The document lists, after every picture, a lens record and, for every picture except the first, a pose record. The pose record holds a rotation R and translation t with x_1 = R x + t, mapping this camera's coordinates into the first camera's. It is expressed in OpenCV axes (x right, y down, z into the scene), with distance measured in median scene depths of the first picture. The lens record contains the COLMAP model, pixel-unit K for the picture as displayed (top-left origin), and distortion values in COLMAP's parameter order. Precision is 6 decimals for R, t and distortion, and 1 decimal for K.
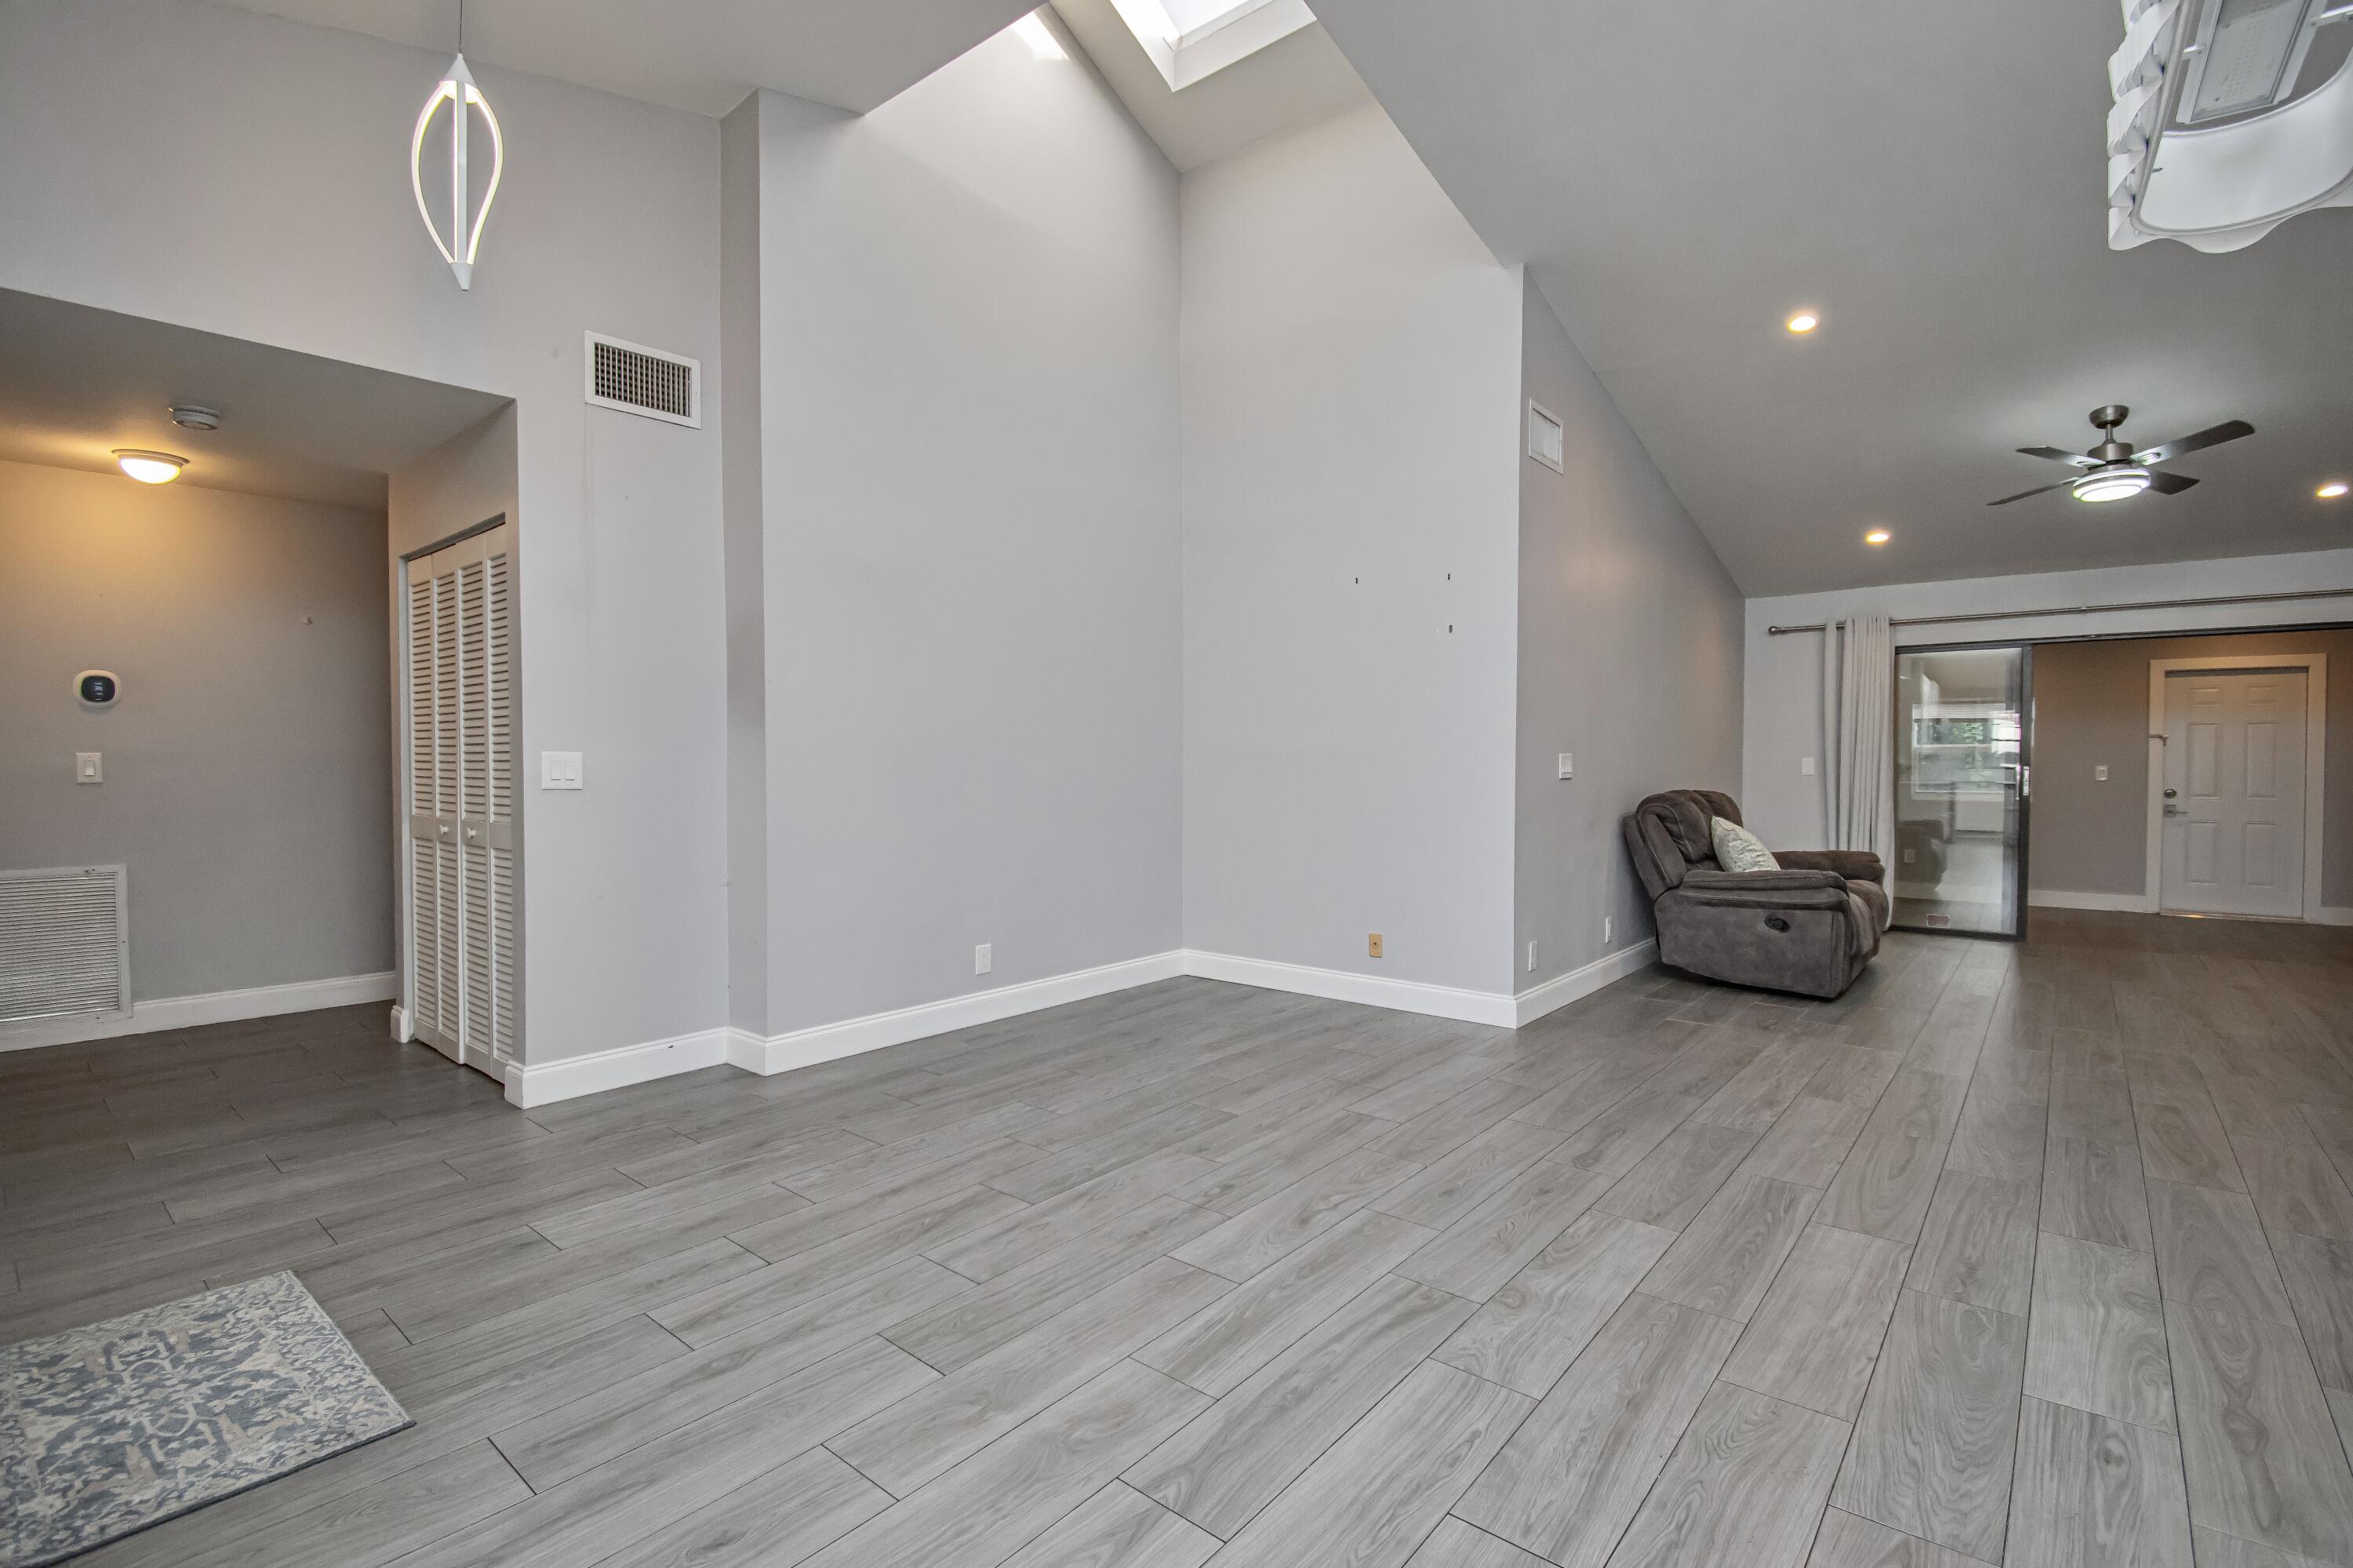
lens RADIAL K [[1057.3, 0, 1183.2], [0, 1057.3, 789.4], [0, 0, 1]] dist [0.018363, -0.024316]
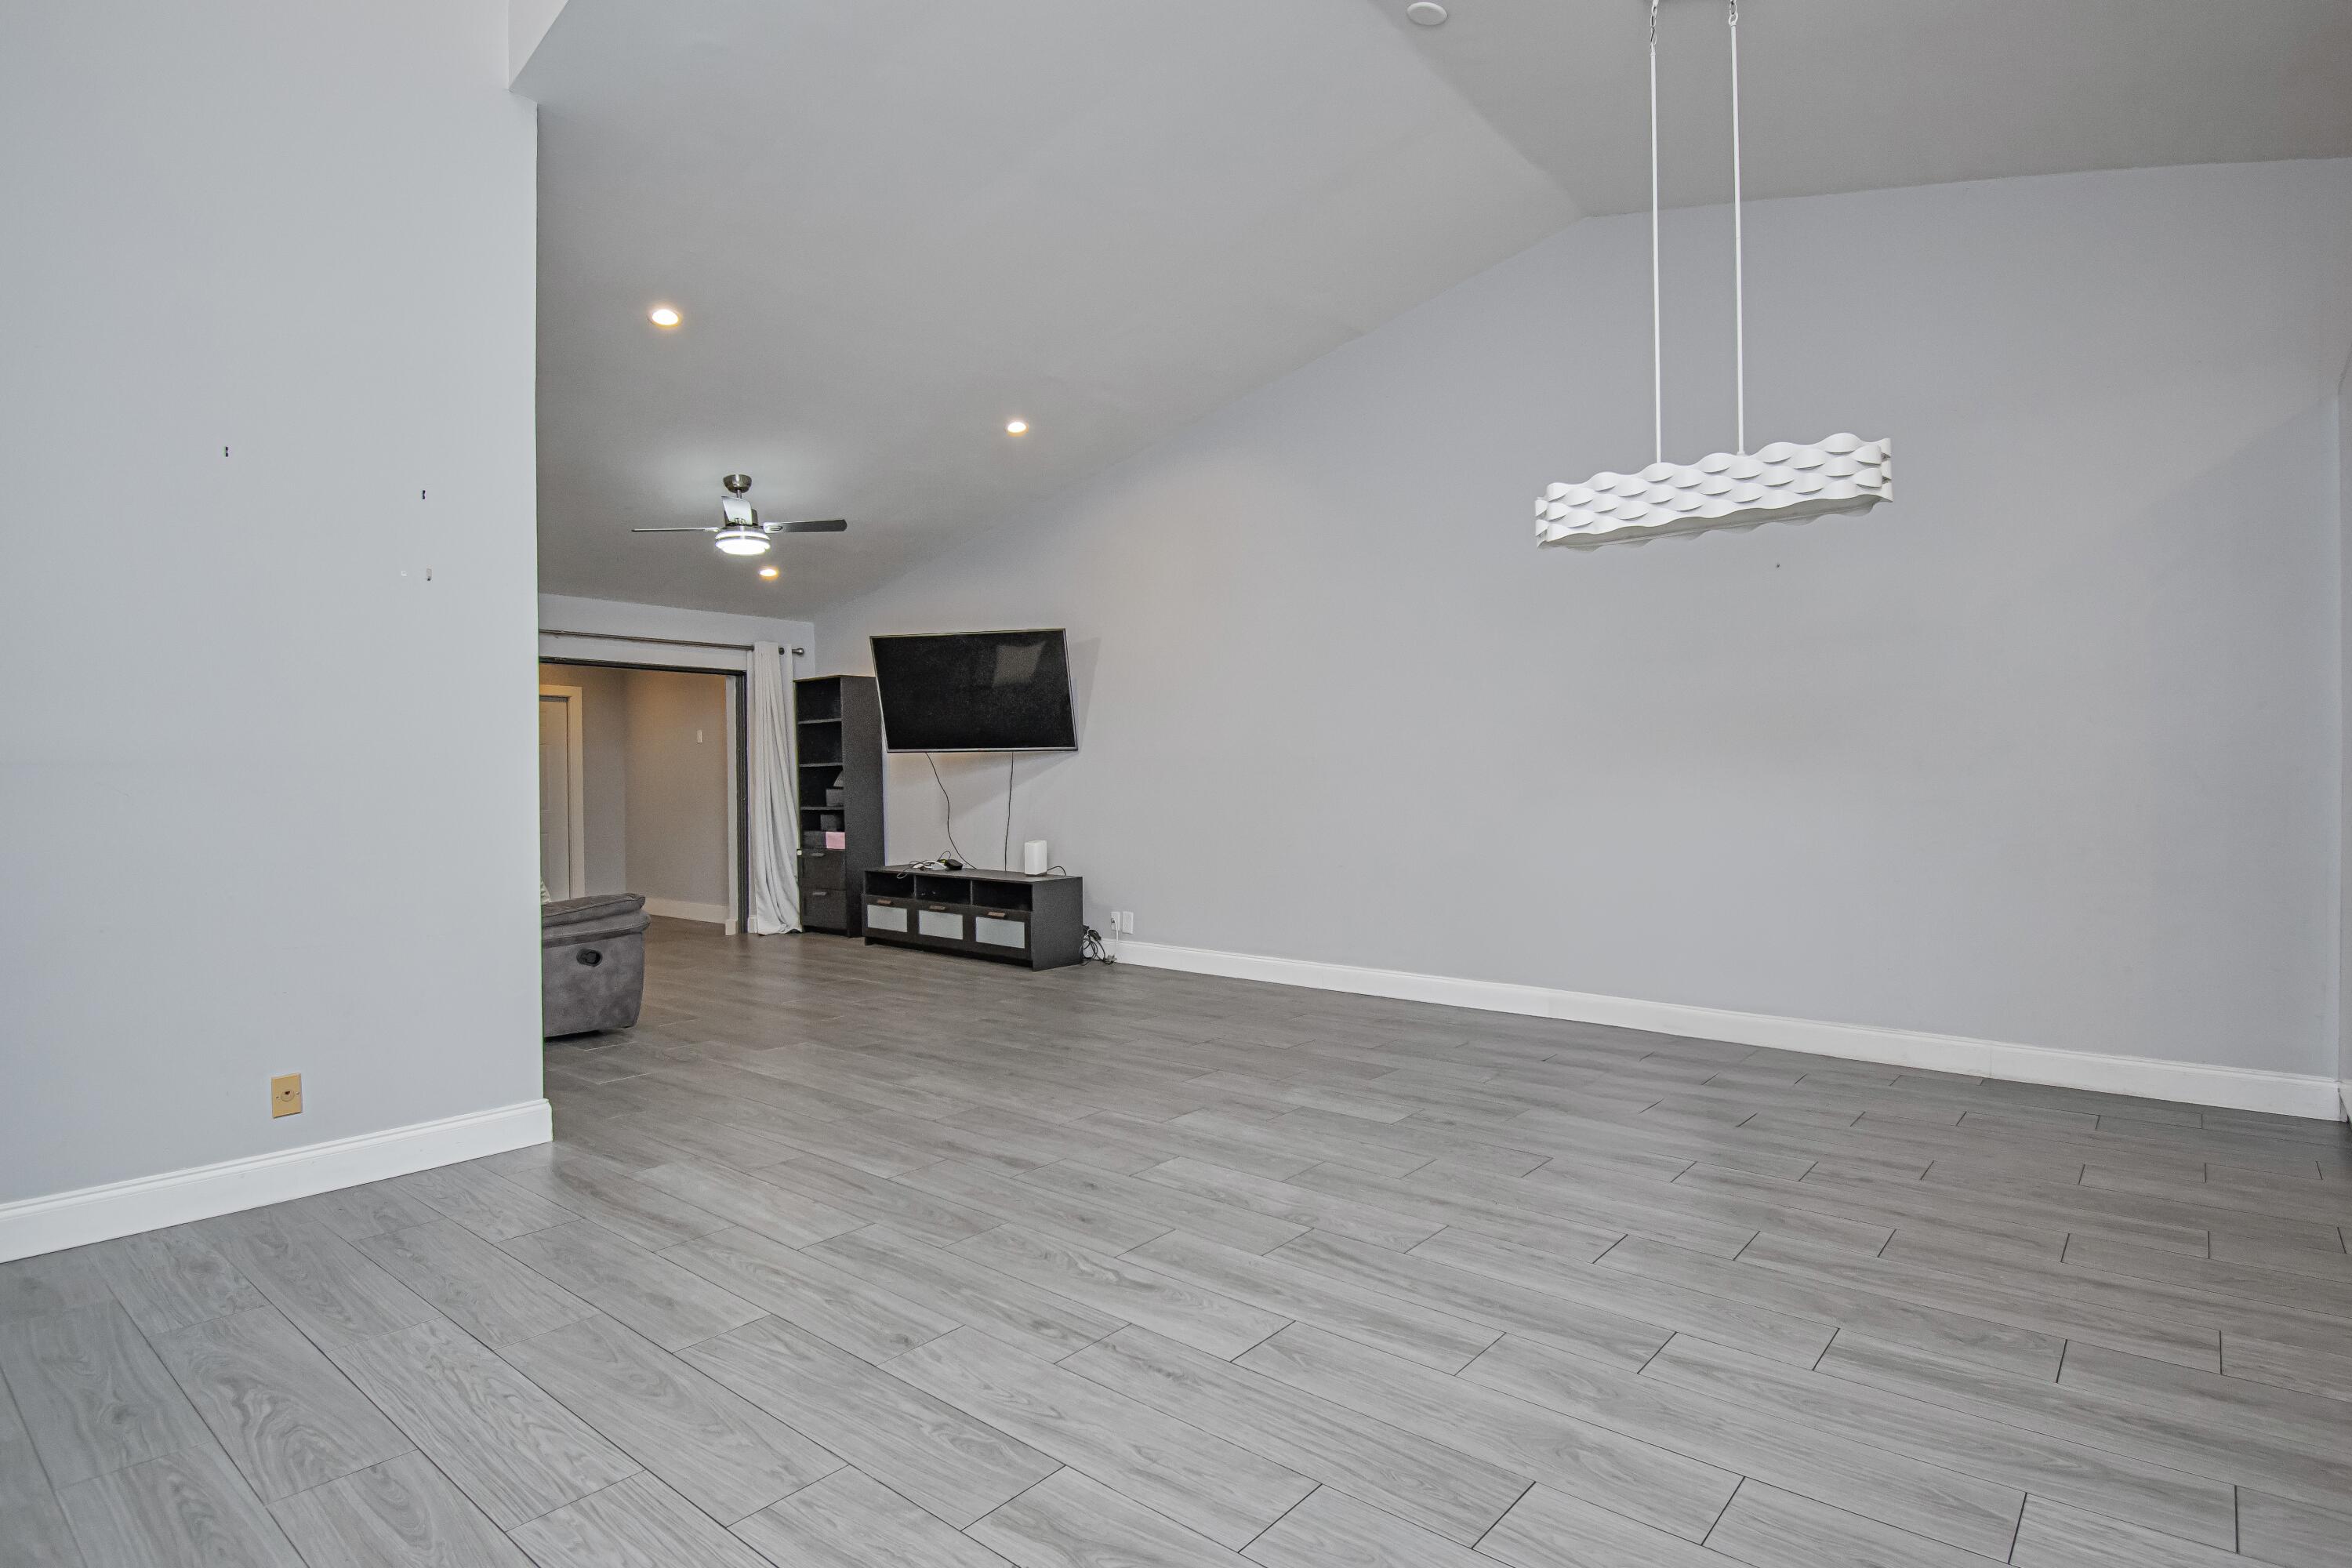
lens RADIAL K [[1211.9, 0, 1199.3], [0, 1211.9, 775.9], [0, 0, 1]] dist [-0.003856, -0.000631]
pose [[-0.005018, -0.000356, 0.999987, -0.470282], [0.033298, 0.999445, 0.000523, -0.010064], [-0.999433, 0.033300, -0.005004, 0.493612]]
